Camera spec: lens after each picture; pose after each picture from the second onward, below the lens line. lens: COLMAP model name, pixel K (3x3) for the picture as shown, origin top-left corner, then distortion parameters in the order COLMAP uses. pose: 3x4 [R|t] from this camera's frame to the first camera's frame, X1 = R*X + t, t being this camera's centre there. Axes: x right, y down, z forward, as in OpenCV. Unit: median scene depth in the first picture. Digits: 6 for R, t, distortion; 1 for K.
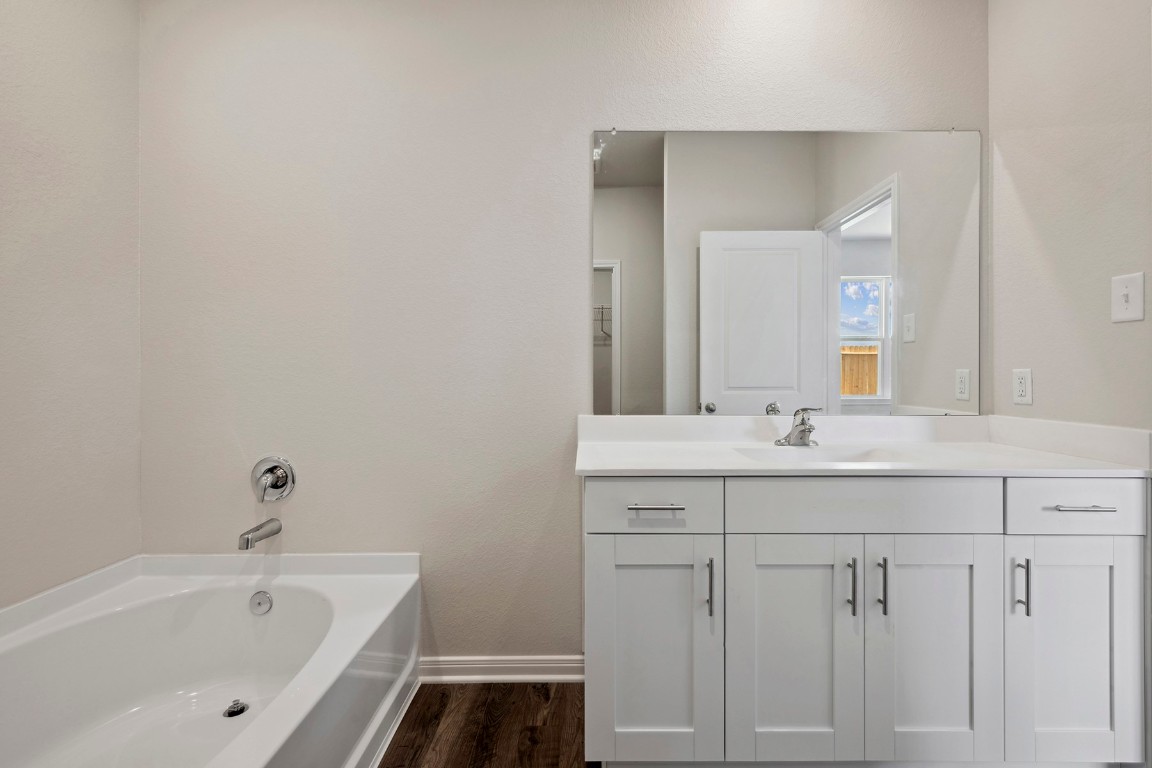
lens RADIAL K [[516.5, 0, 597.5], [0, 516.5, 368.4], [0, 0, 1]] dist [-0.000950, 0.001052]
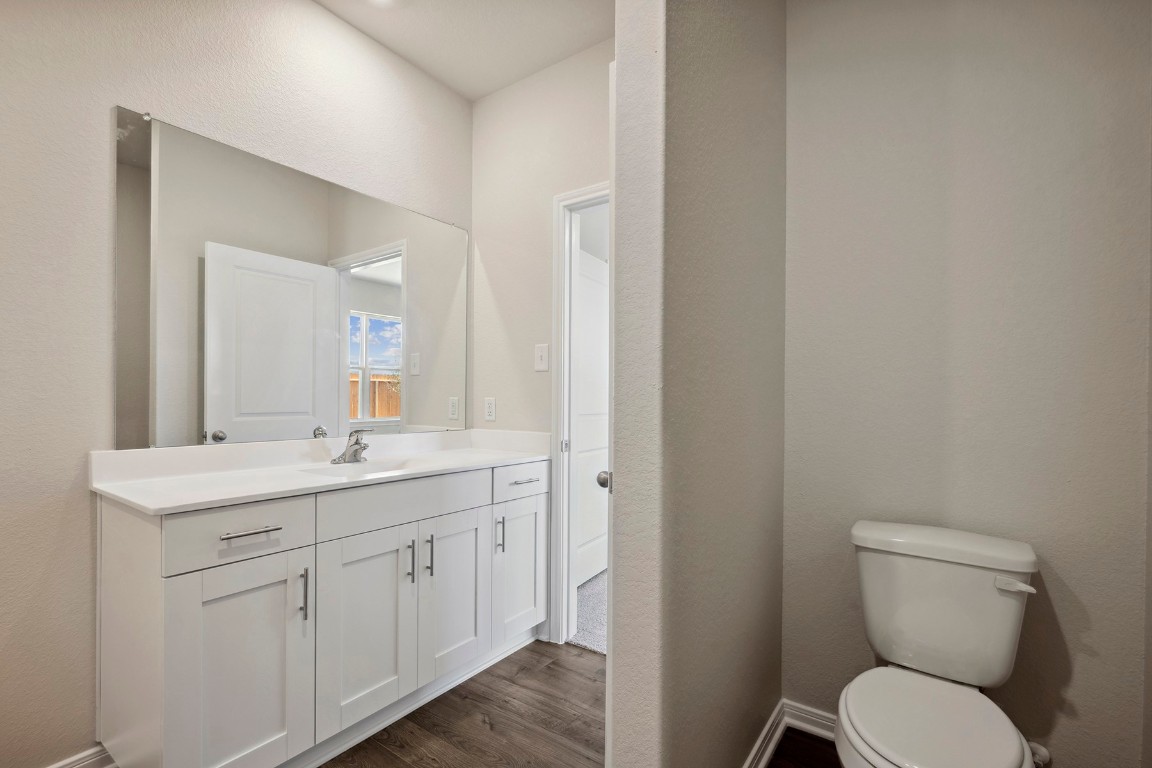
lens RADIAL K [[516.5, 0, 574.2], [0, 516.5, 393.3], [0, 0, 1]] dist [-0.000950, 0.001052]
pose [[0.580801, 0.012947, 0.813943, -0.272508], [-0.014452, 0.999880, -0.005593, -0.006973], [-0.813917, -0.008515, 0.580918, -0.083550]]
